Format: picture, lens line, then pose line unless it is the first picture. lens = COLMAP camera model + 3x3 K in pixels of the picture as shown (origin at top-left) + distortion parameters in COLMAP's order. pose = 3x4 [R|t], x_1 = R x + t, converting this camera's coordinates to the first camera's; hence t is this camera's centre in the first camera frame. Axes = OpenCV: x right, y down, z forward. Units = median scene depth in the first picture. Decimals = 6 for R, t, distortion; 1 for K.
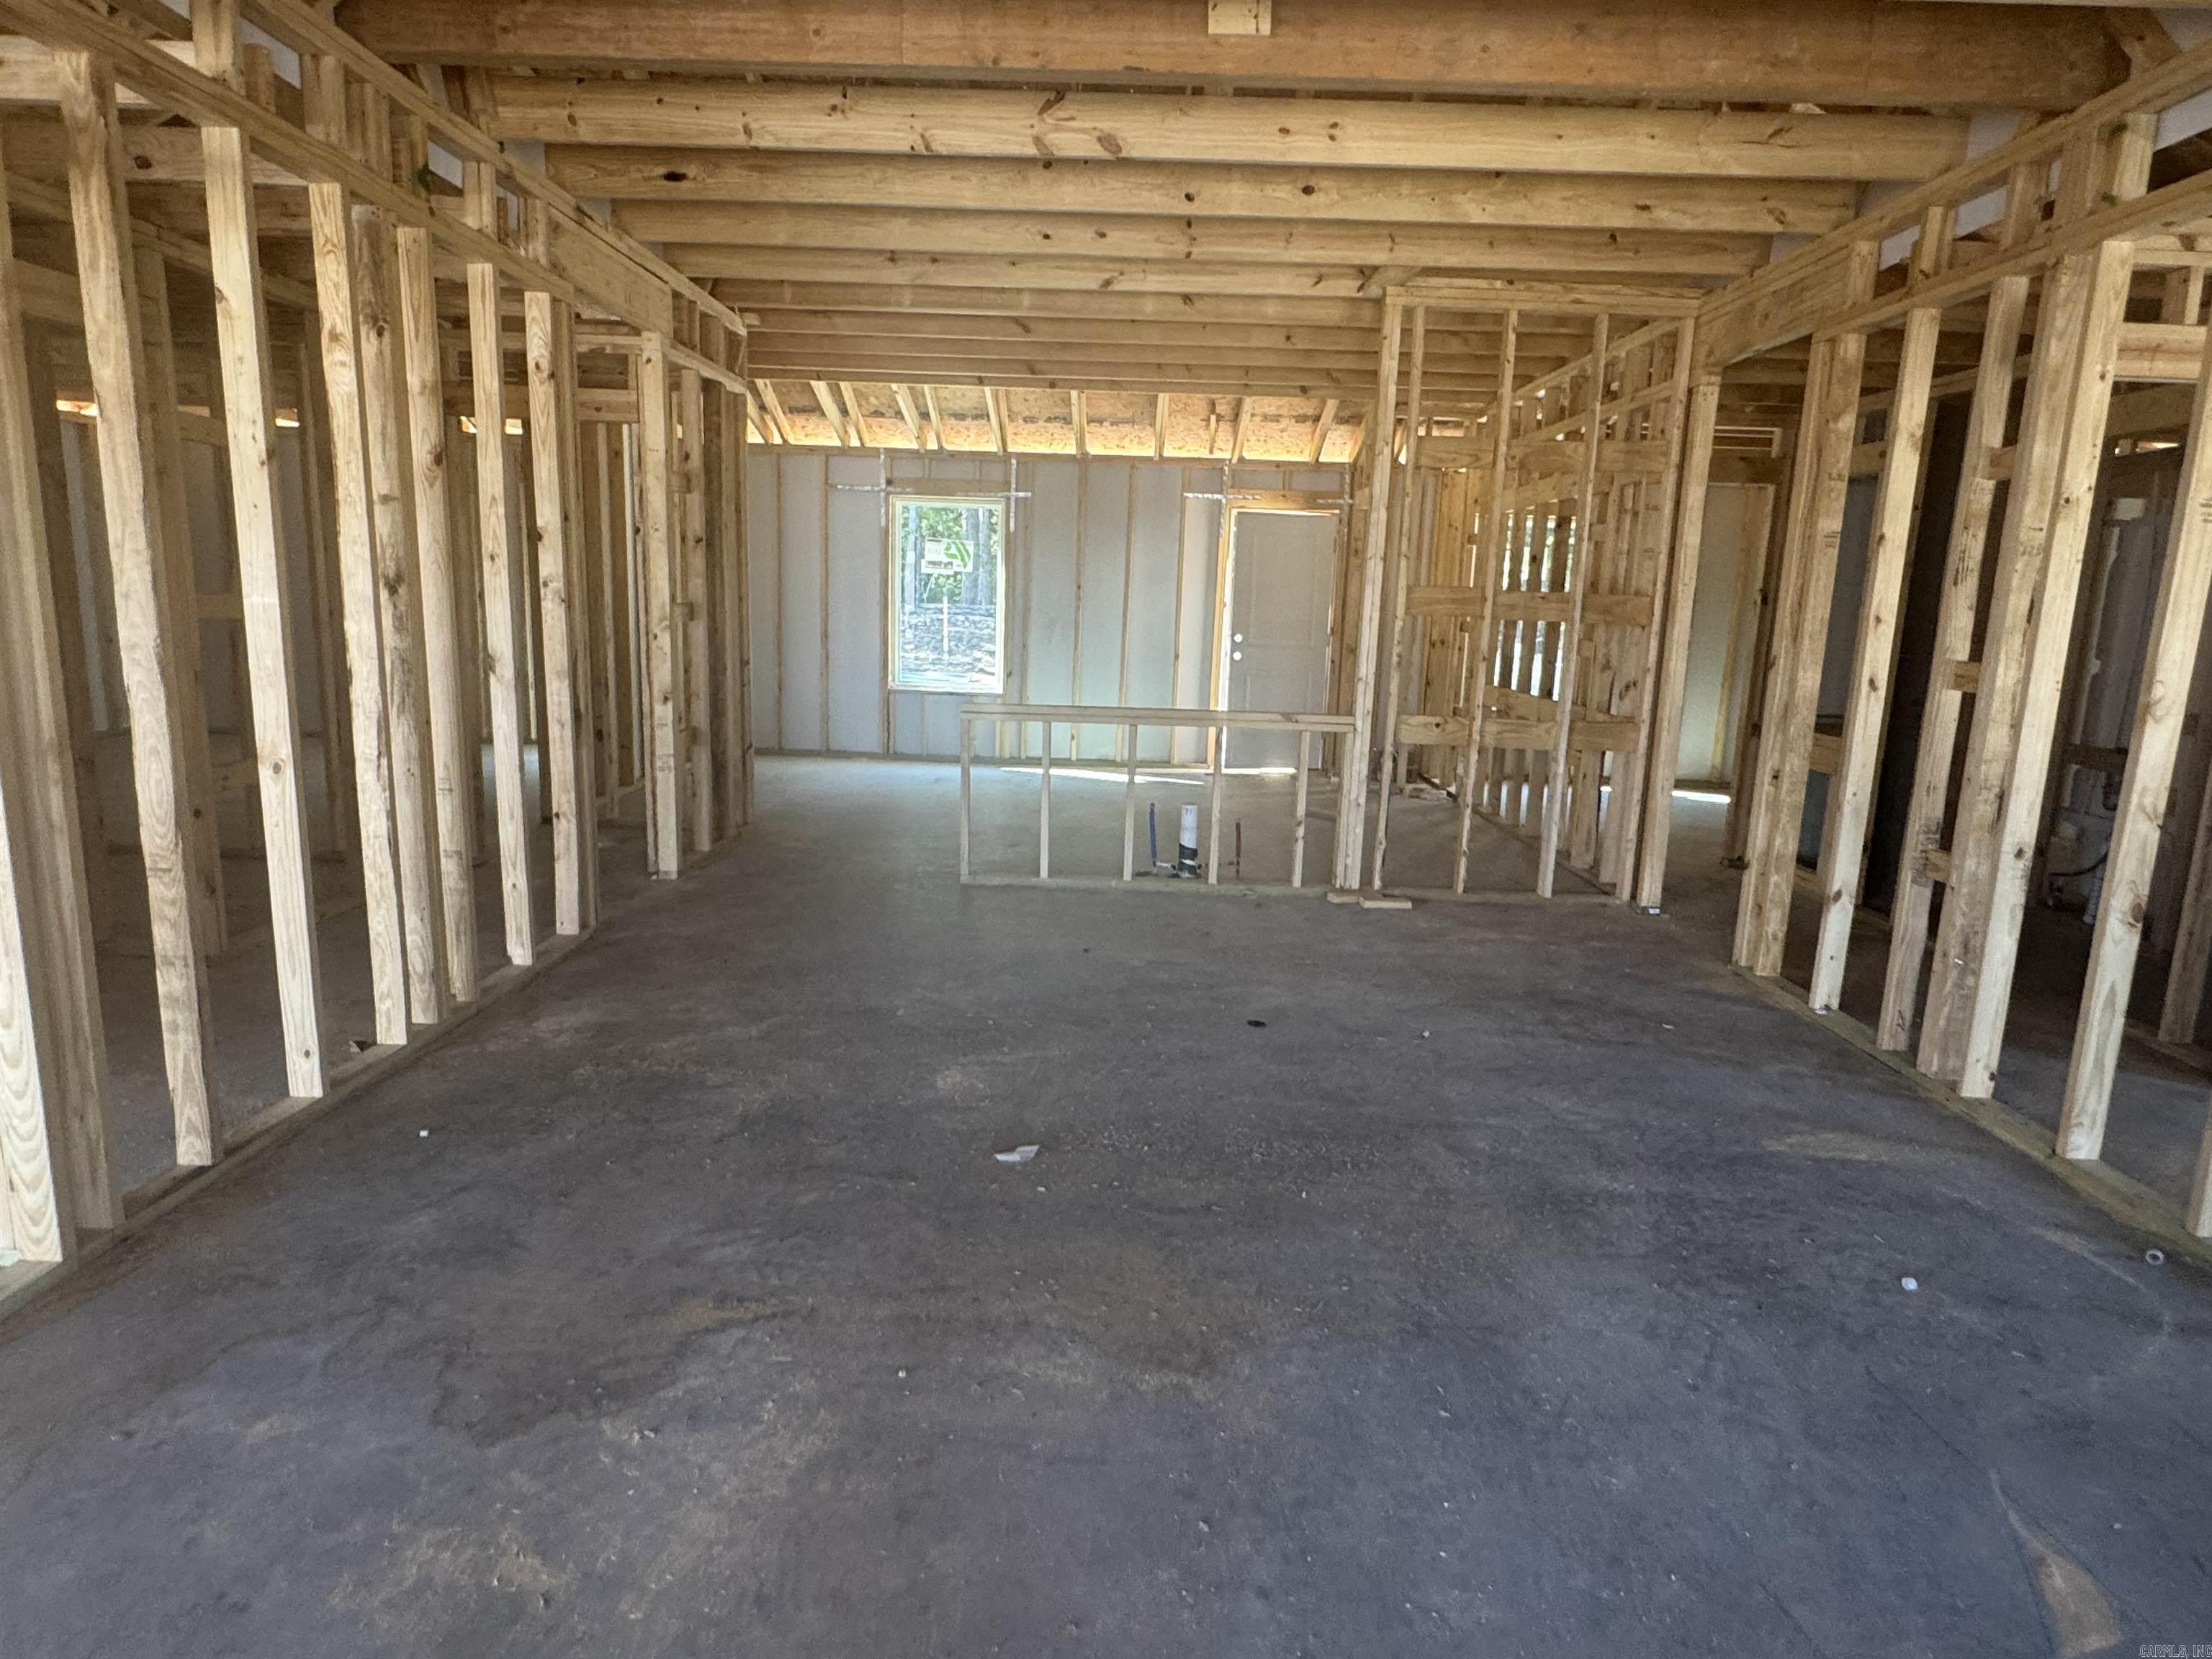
lens RADIAL K [[1282.0, 0, 1103.1], [0, 1282.0, 840.6], [0, 0, 1]] dist [0.002795, 0.000842]
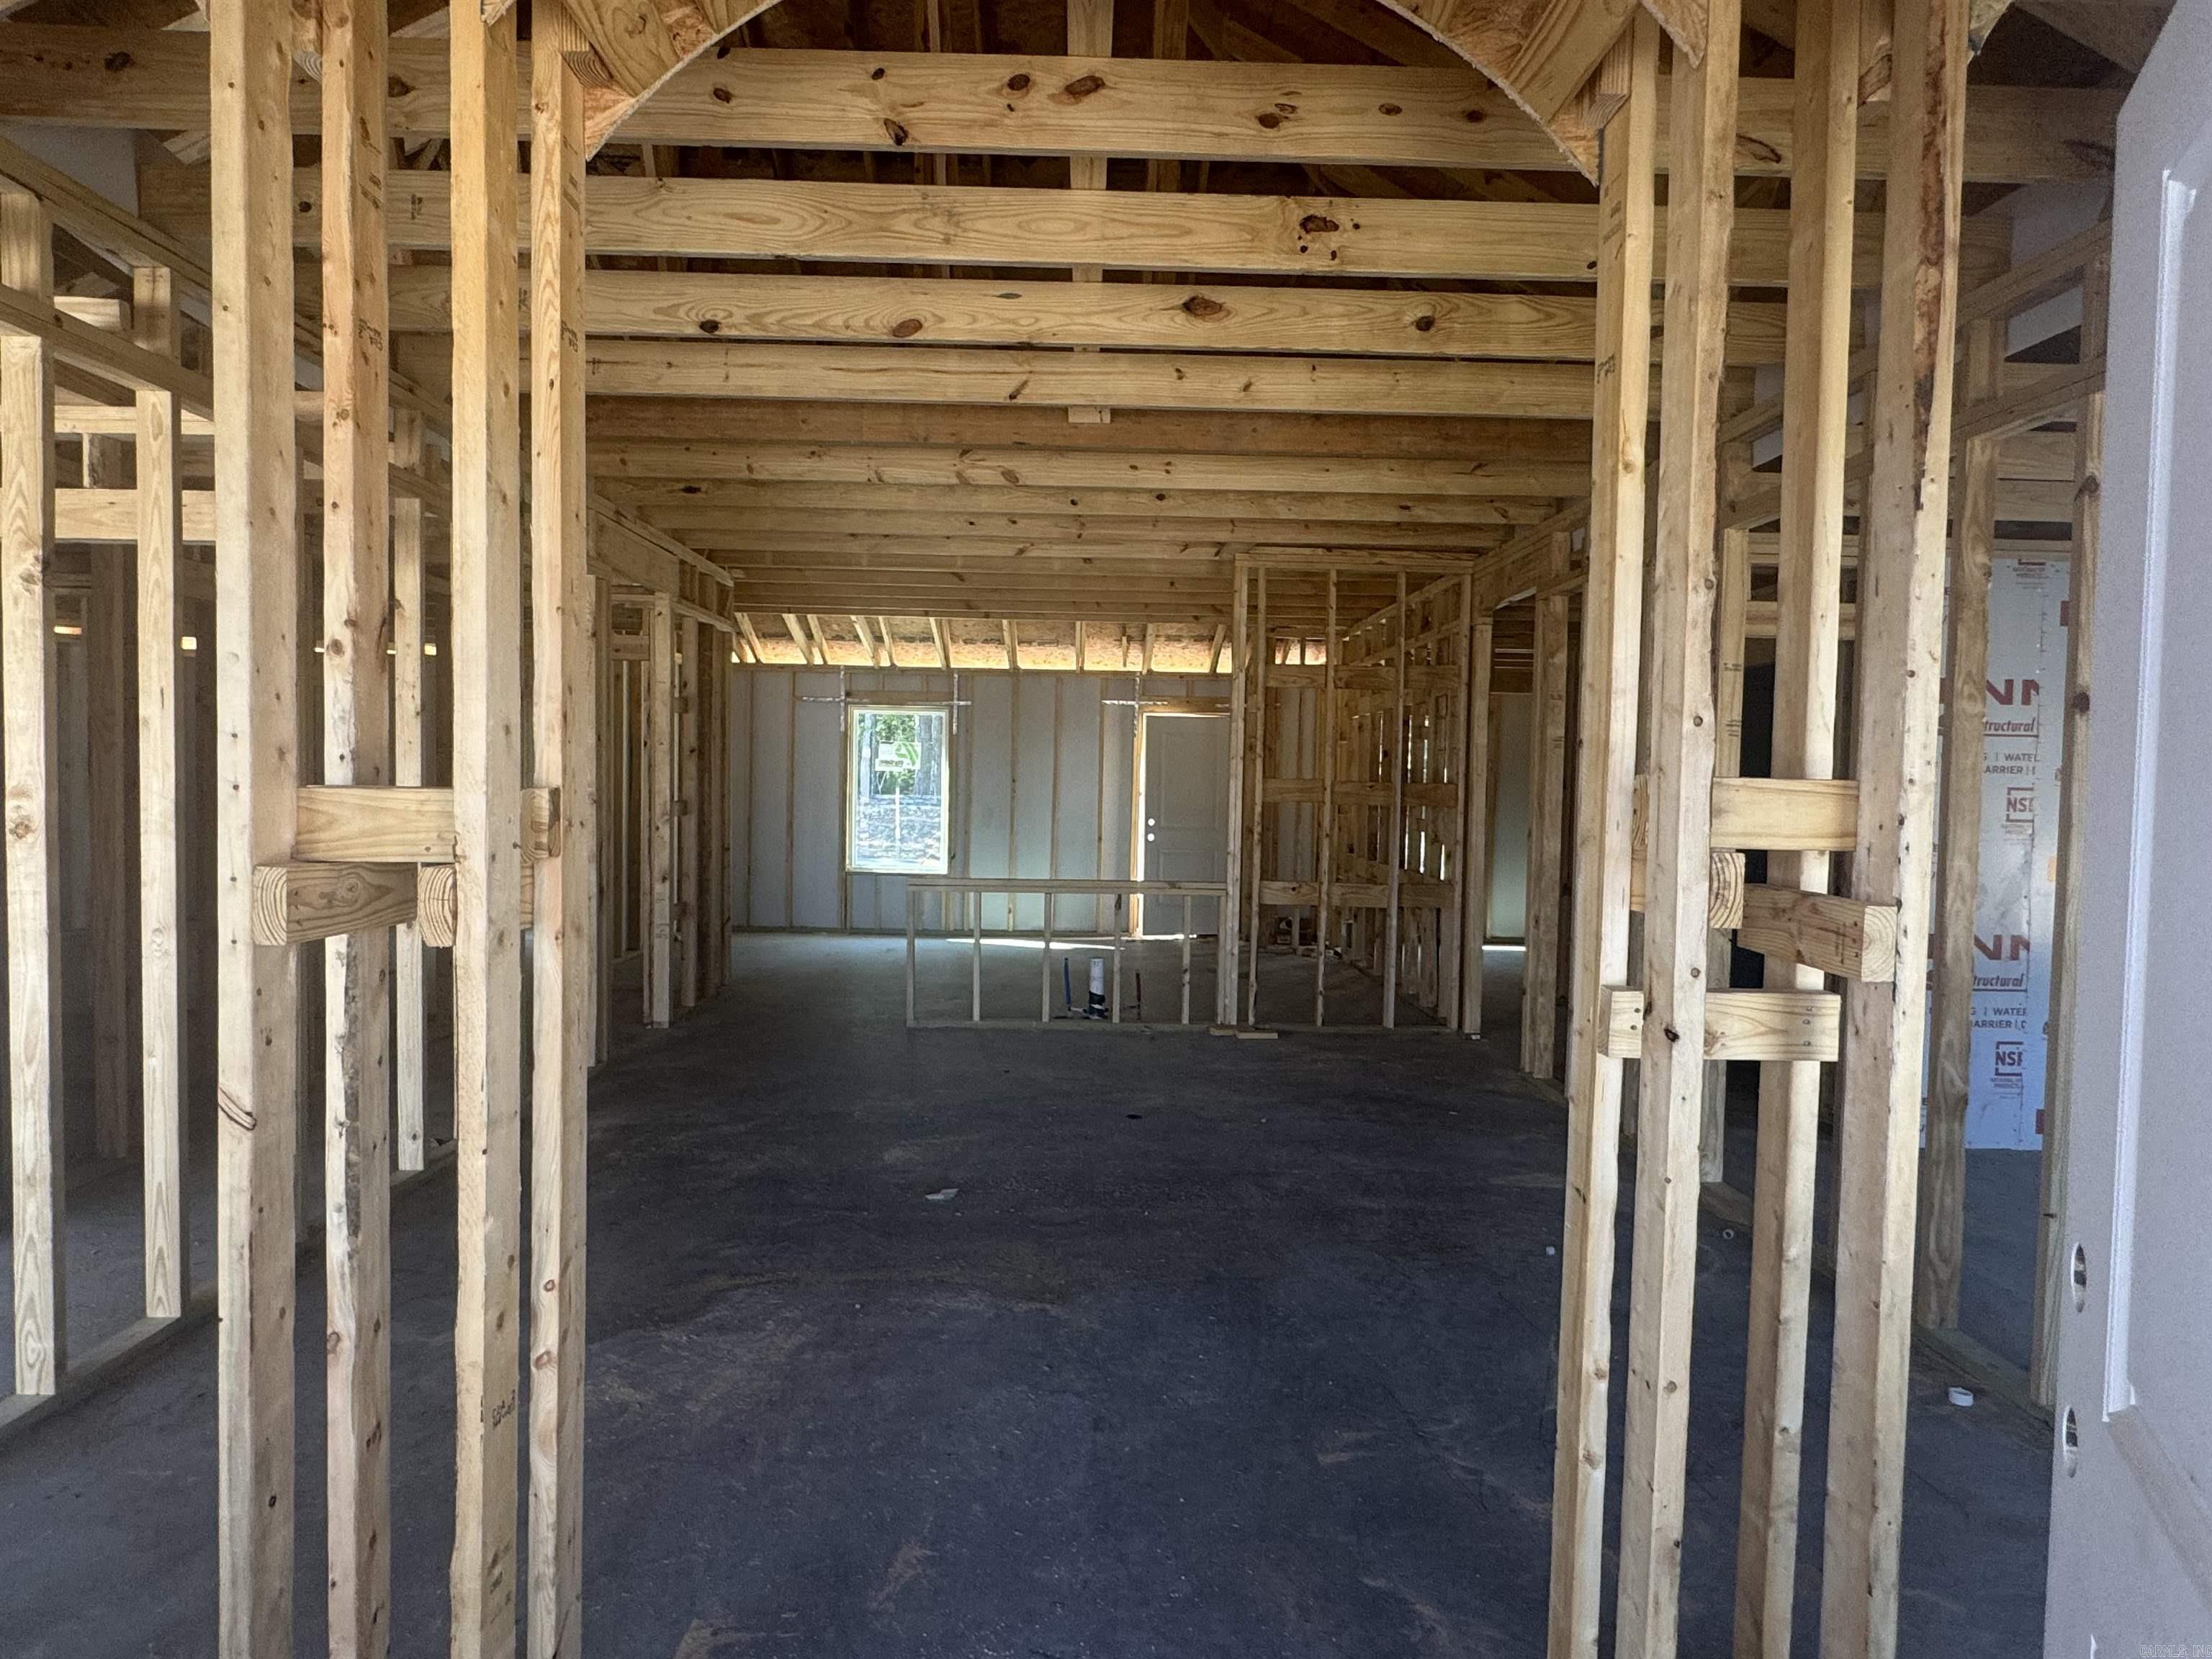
lens RADIAL K [[1282.0, 0, 1103.1], [0, 1282.0, 840.6], [0, 0, 1]] dist [0.002795, 0.000842]
pose [[0.999234, -0.016249, 0.035591, 0.033171], [0.021181, 0.989508, -0.142920, 0.036191], [-0.032895, 0.143564, 0.989094, -0.221250]]
